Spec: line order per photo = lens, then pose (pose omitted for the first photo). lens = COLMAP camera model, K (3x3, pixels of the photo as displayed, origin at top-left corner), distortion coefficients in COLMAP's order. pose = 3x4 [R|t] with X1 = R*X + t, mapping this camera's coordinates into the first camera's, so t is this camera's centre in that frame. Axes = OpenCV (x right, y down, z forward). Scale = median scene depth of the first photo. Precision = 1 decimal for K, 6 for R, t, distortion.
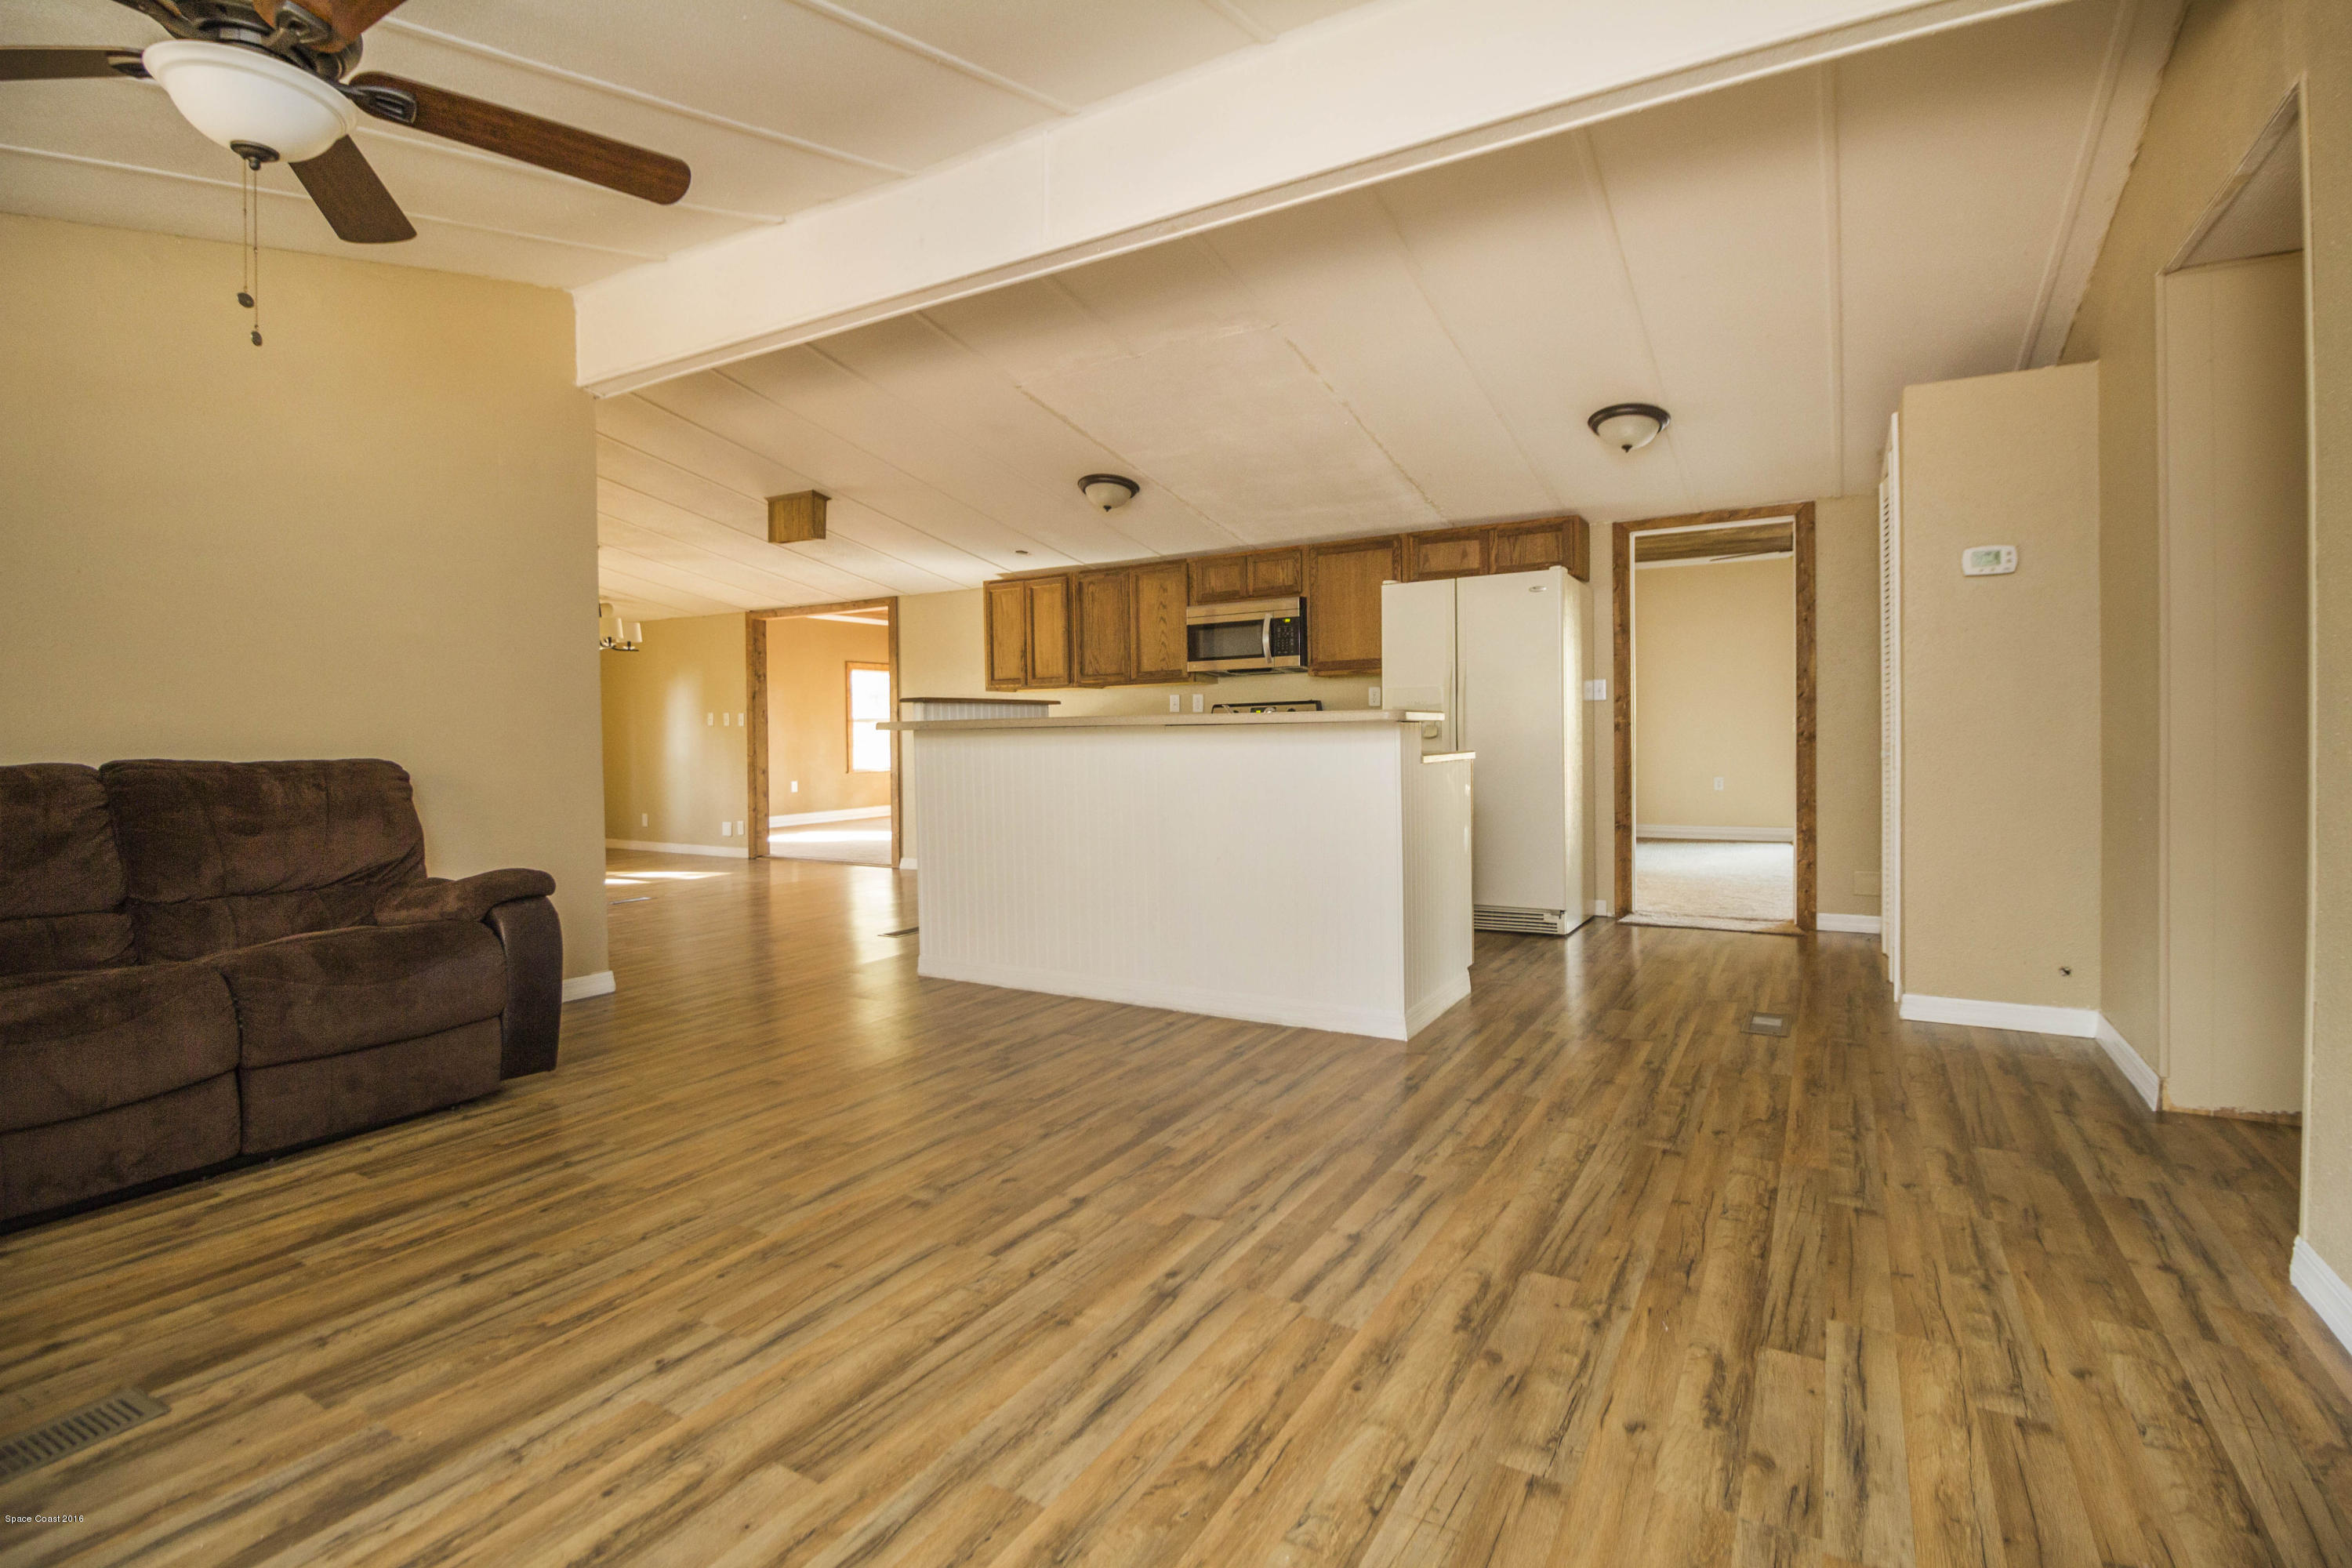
lens RADIAL K [[1096.7, 0, 1173.3], [0, 1096.7, 734.8], [0, 0, 1]] dist [-0.029290, -0.000575]
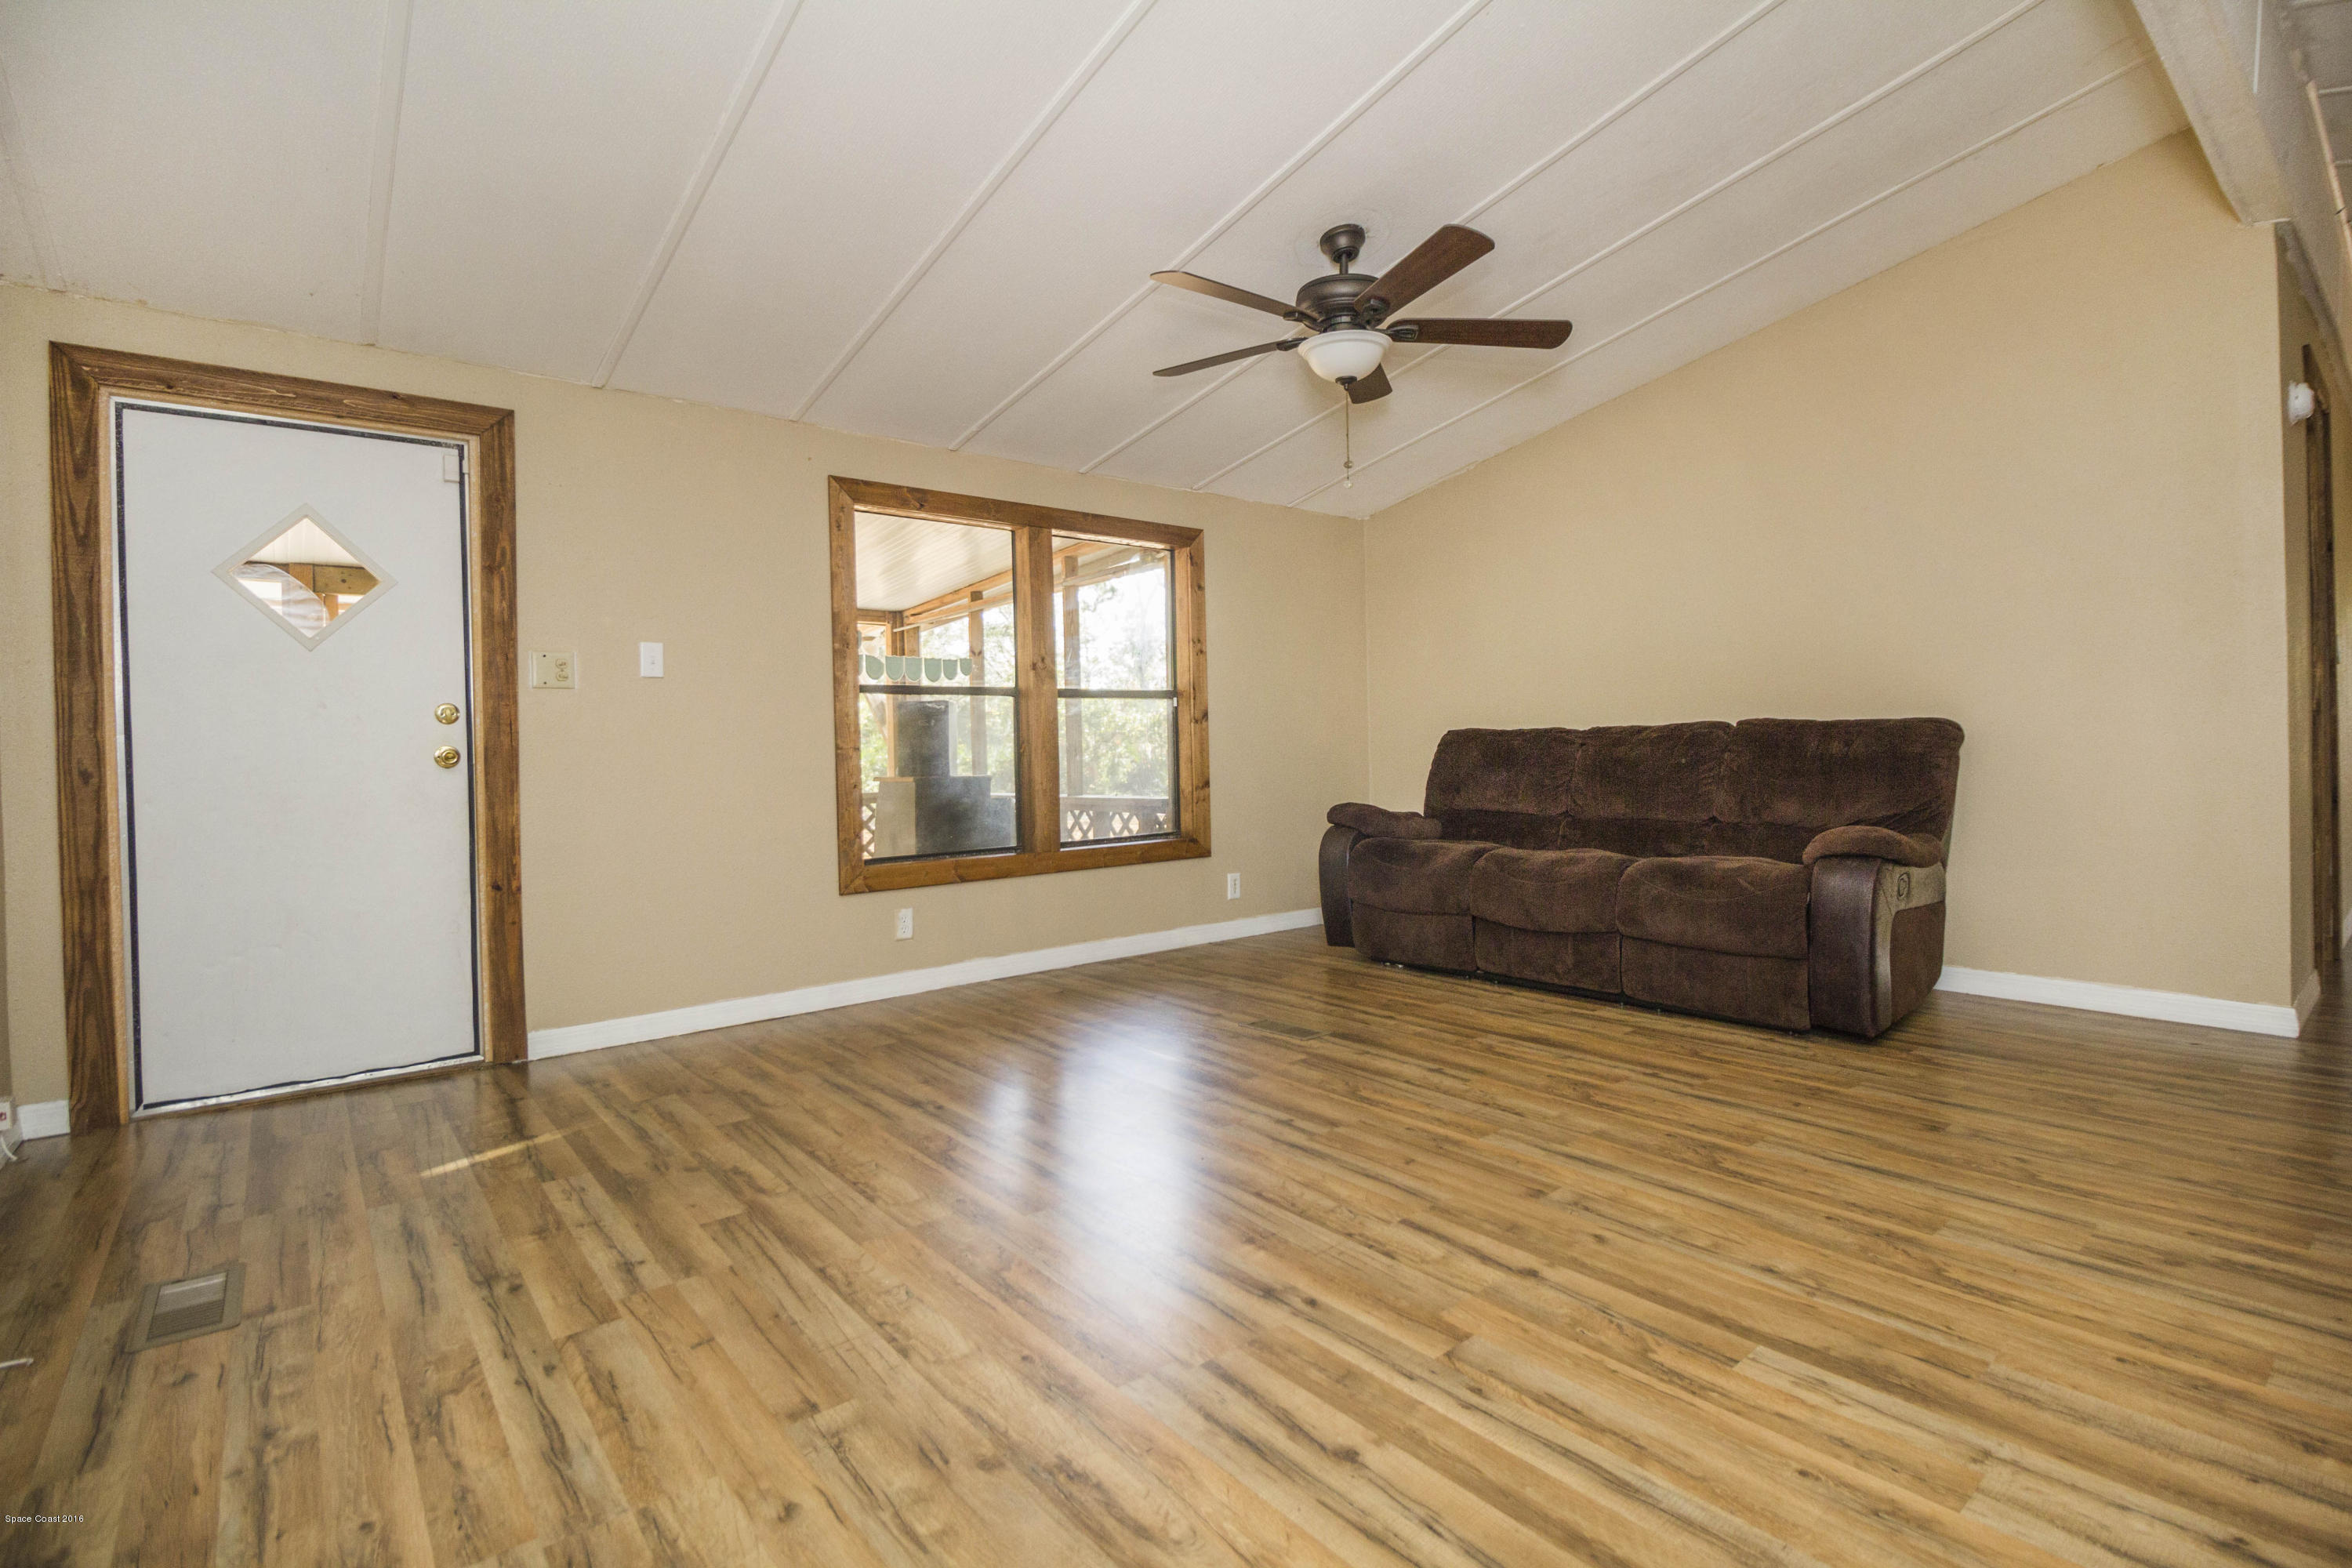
lens RADIAL K [[1096.7, 0, 1173.3], [0, 1096.7, 734.8], [0, 0, 1]] dist [-0.029290, -0.000575]
pose [[-0.336806, 0.019919, -0.941363, 0.794454], [0.013095, 0.999779, 0.016470, 0.032965], [0.941483, -0.006781, -0.336992, 1.136920]]
